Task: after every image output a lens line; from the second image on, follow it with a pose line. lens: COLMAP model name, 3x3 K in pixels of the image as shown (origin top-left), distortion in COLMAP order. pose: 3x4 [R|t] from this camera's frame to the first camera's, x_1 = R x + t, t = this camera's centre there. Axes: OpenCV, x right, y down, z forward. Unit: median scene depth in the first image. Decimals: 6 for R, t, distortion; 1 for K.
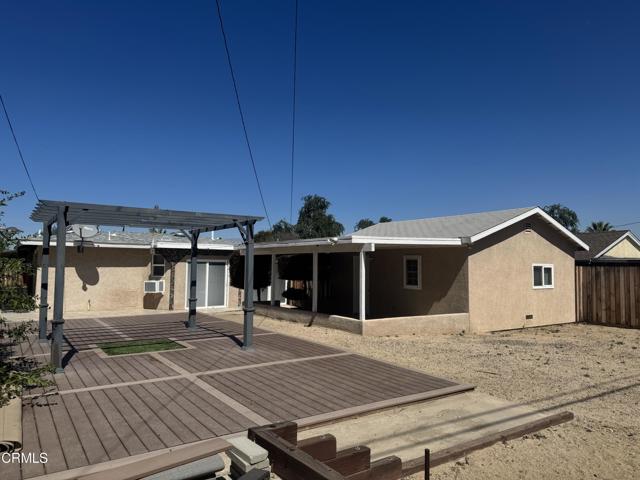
lens RADIAL K [[452.3, 0, 321.8], [0, 452.3, 239.6], [0, 0, 1]] dist [0.030250, -0.014571]
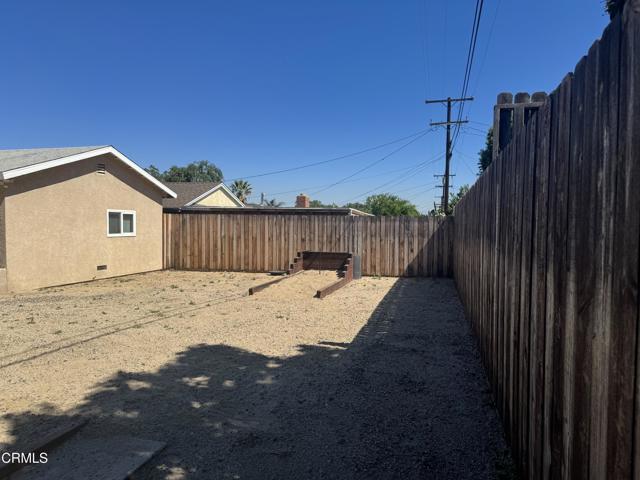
lens RADIAL K [[452.3, 0, 315.7], [0, 452.3, 240.6], [0, 0, 1]] dist [0.030250, -0.014571]
pose [[0.771563, -0.028139, 0.635530, 0.191363], [-0.037726, 0.995239, 0.089866, 0.016575], [-0.635033, -0.093314, 0.766828, 0.031597]]
